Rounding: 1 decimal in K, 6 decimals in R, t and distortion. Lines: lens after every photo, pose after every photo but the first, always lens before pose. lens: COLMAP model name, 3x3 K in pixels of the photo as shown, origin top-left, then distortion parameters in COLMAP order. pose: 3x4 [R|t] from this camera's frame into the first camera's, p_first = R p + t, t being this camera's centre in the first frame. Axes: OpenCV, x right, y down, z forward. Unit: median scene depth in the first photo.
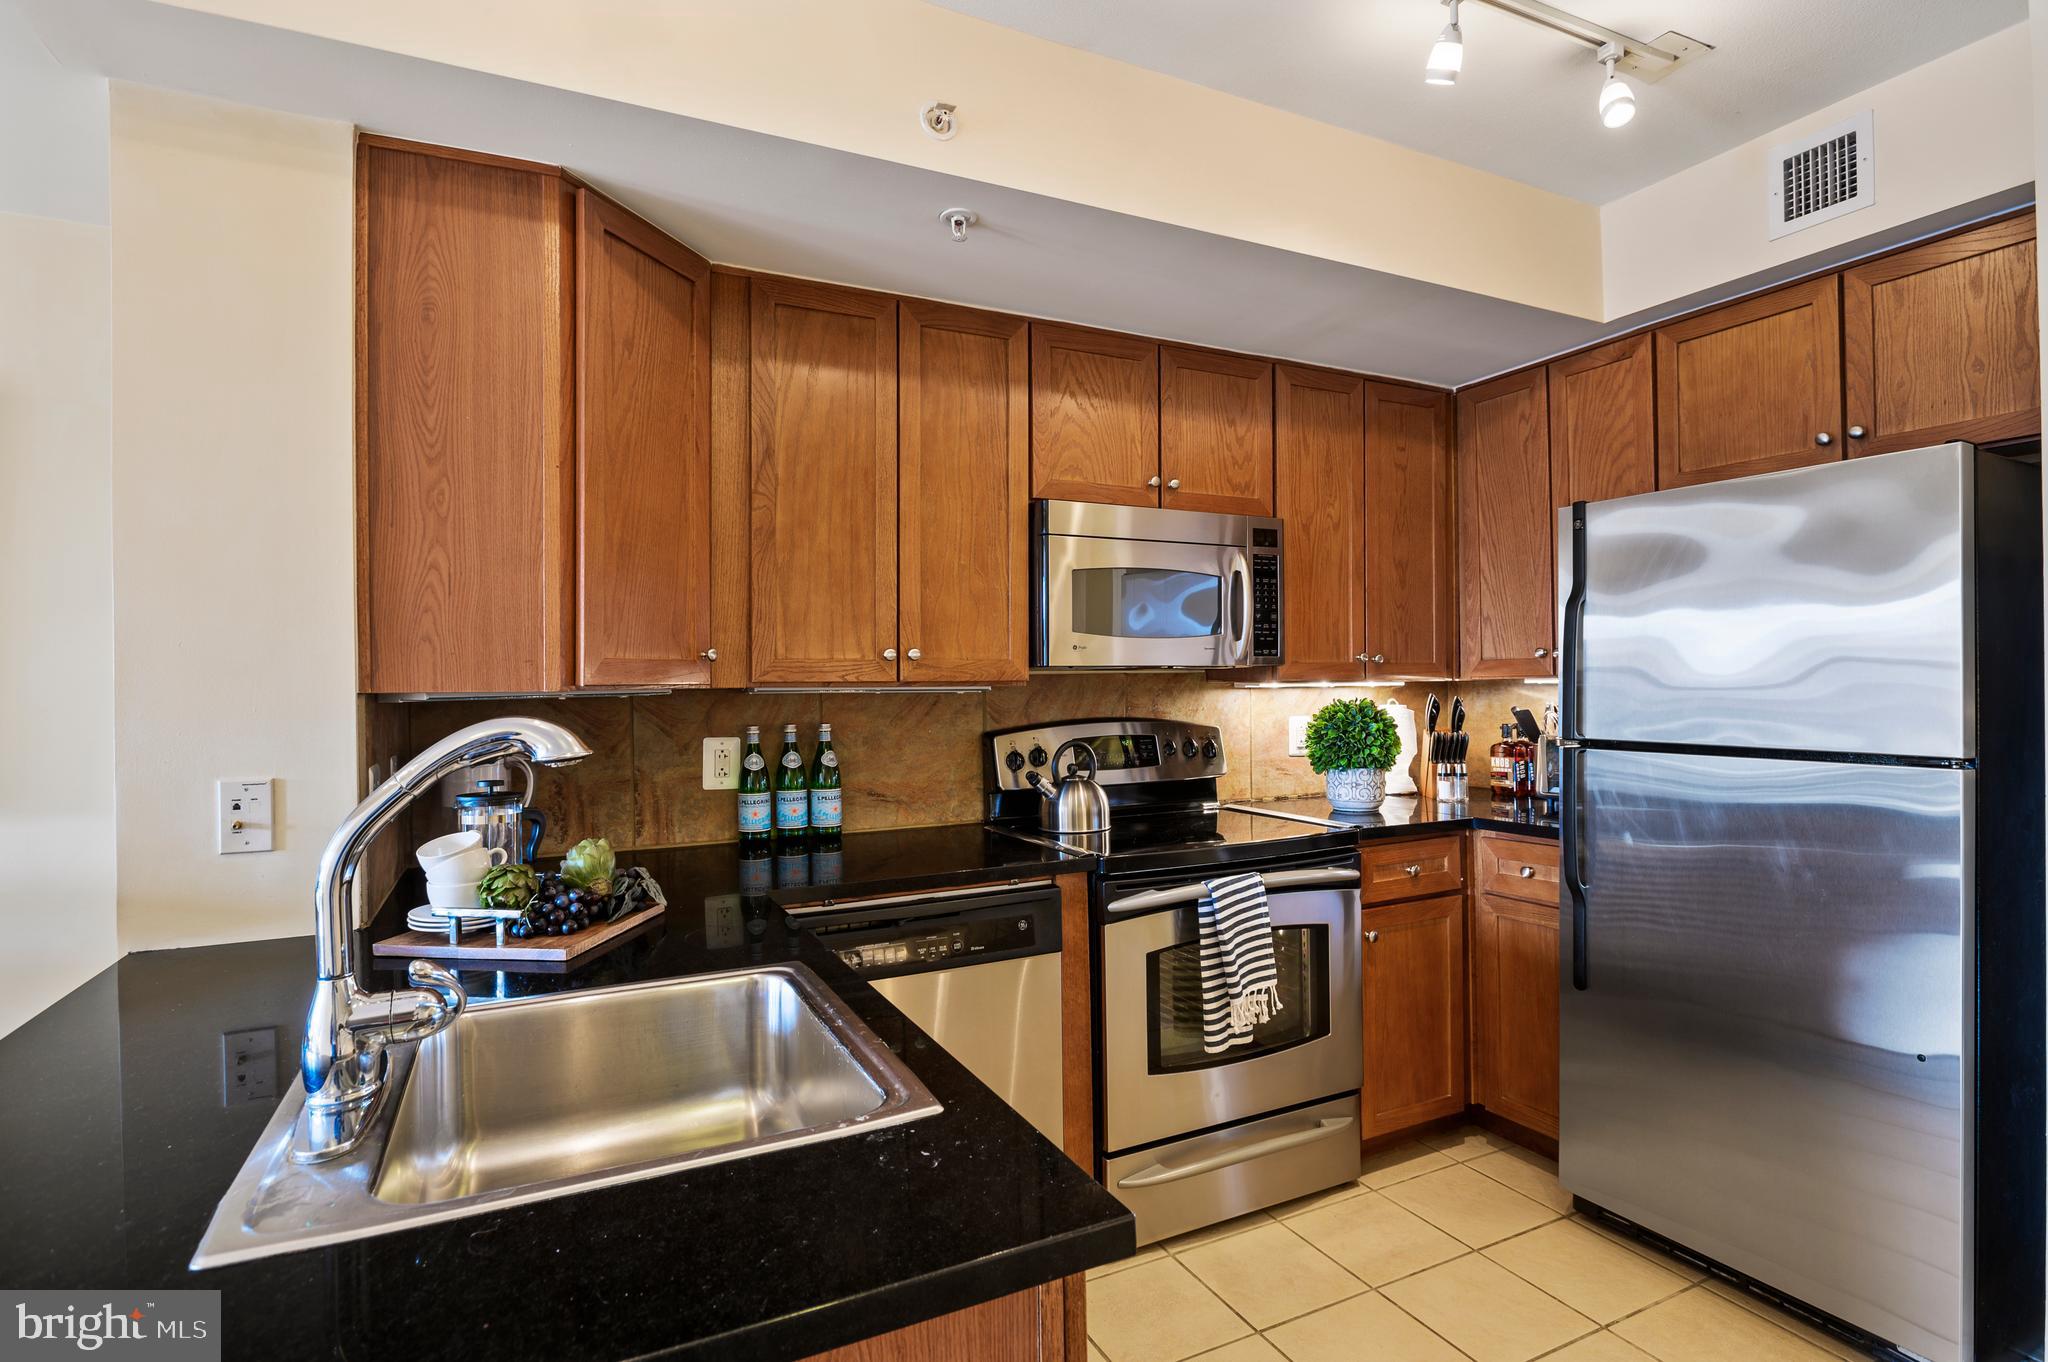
lens RADIAL K [[1010.9, 0, 1024.0], [0, 1010.9, 681.0], [0, 0, 1]] dist [-0.016712, 0.000152]
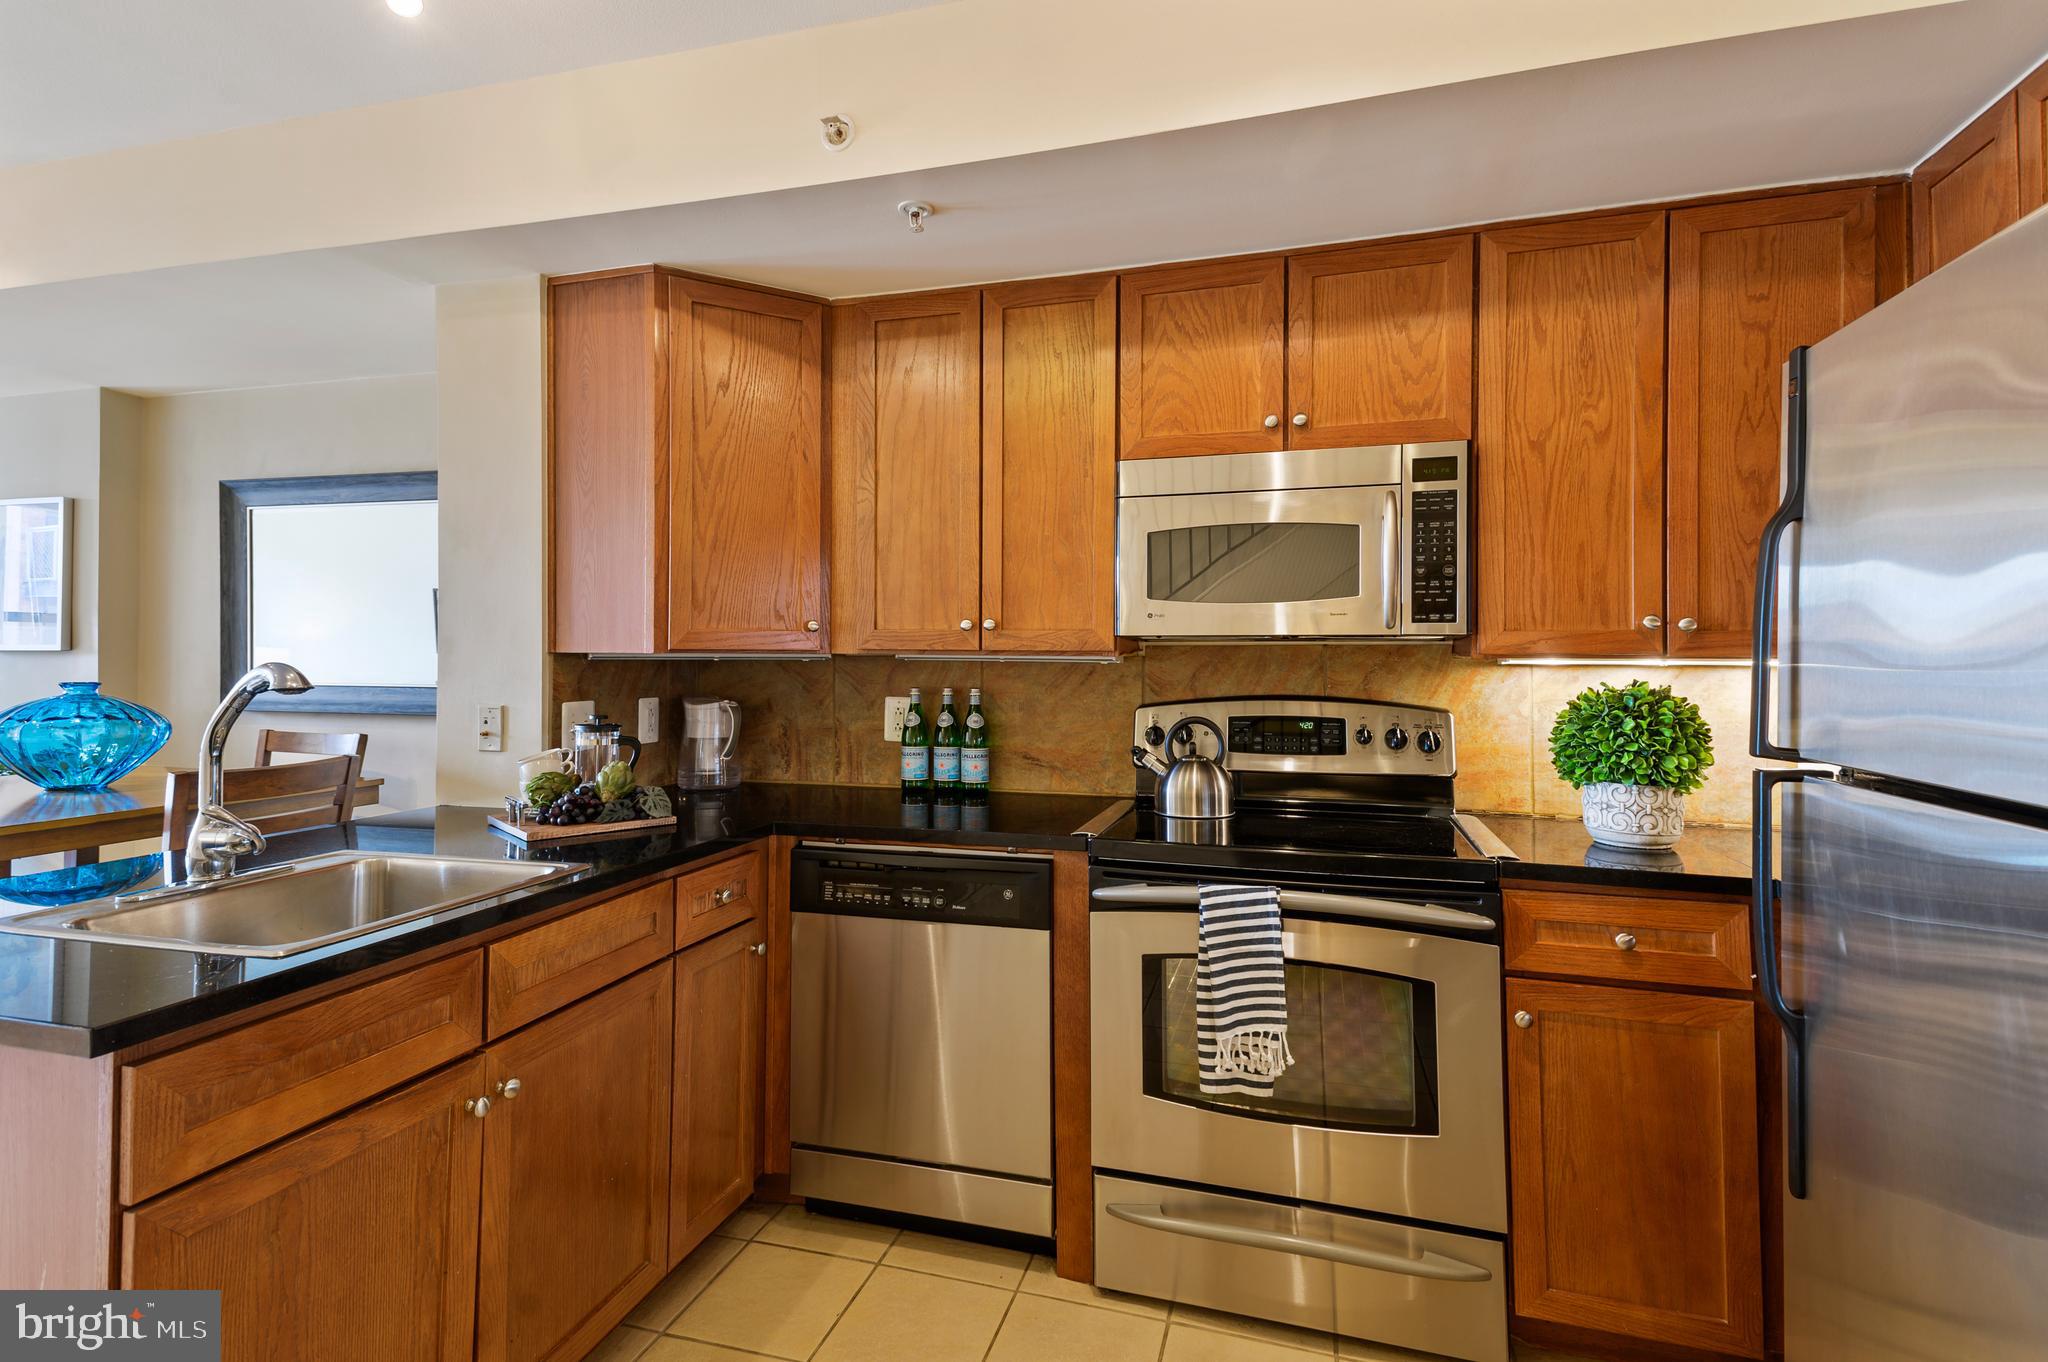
lens RADIAL K [[999.5, 0, 1015.2], [0, 999.5, 644.8], [0, 0, 1]] dist [0.078575, -0.033140]
pose [[0.732069, 0.003711, -0.681221, 0.588858], [-0.011889, 0.999902, -0.007329, 0.002103], [0.681127, 0.013464, 0.732041, 0.239325]]
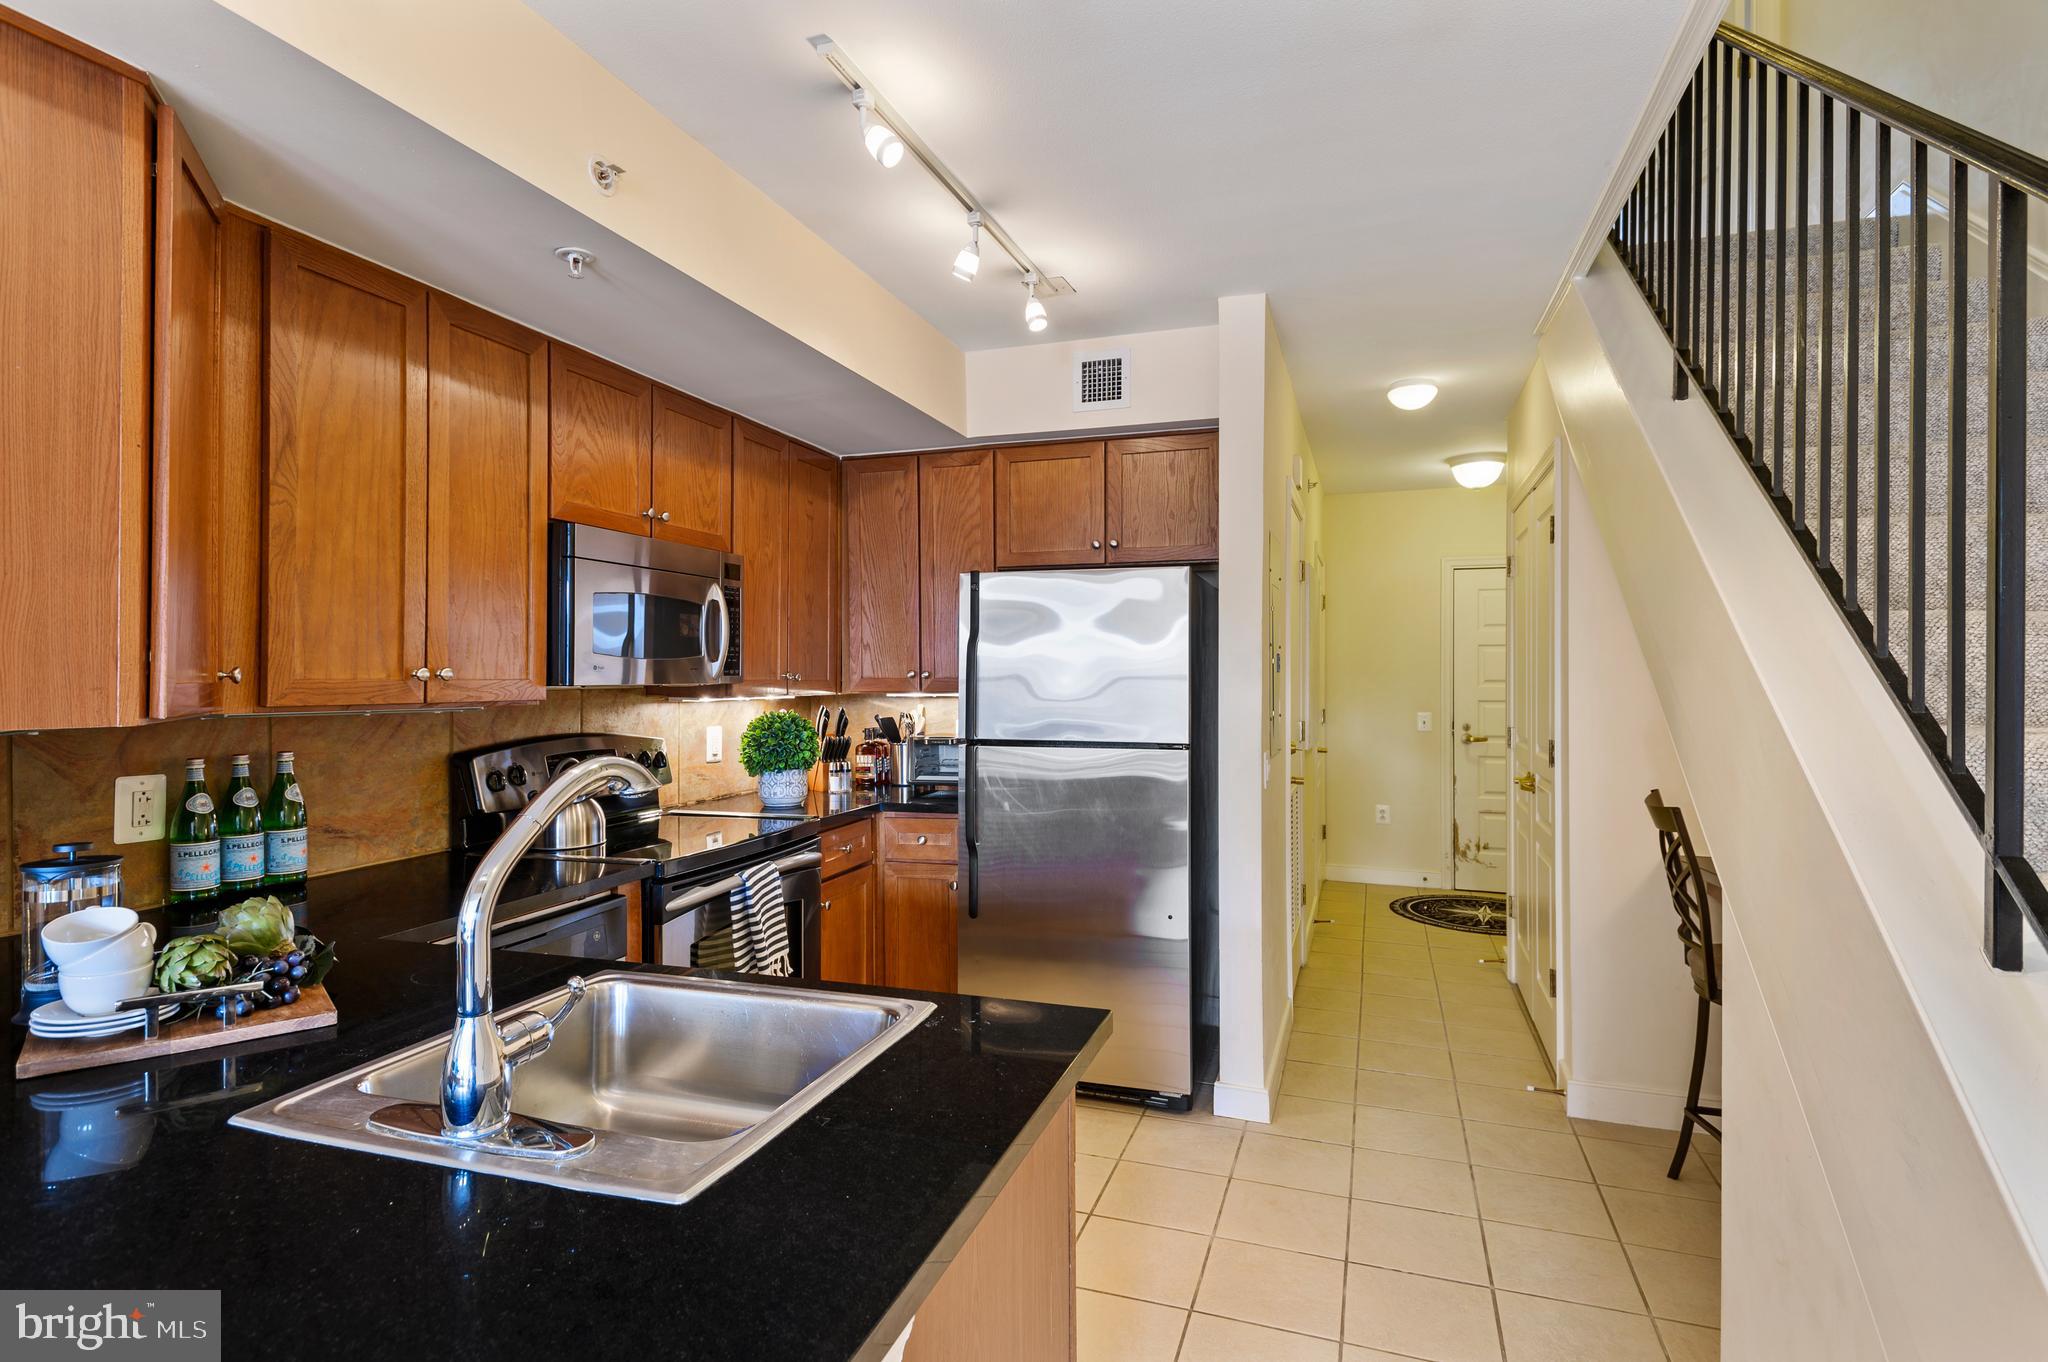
lens RADIAL K [[1039.2, 0, 1030.0], [0, 1039.2, 676.0], [0, 0, 1]] dist [0.059936, -0.039578]
pose [[0.699424, 0.009170, 0.714649, -0.406158], [-0.006269, 0.999958, -0.006696, -0.020187], [-0.714680, 0.000203, 0.699452, -0.071098]]
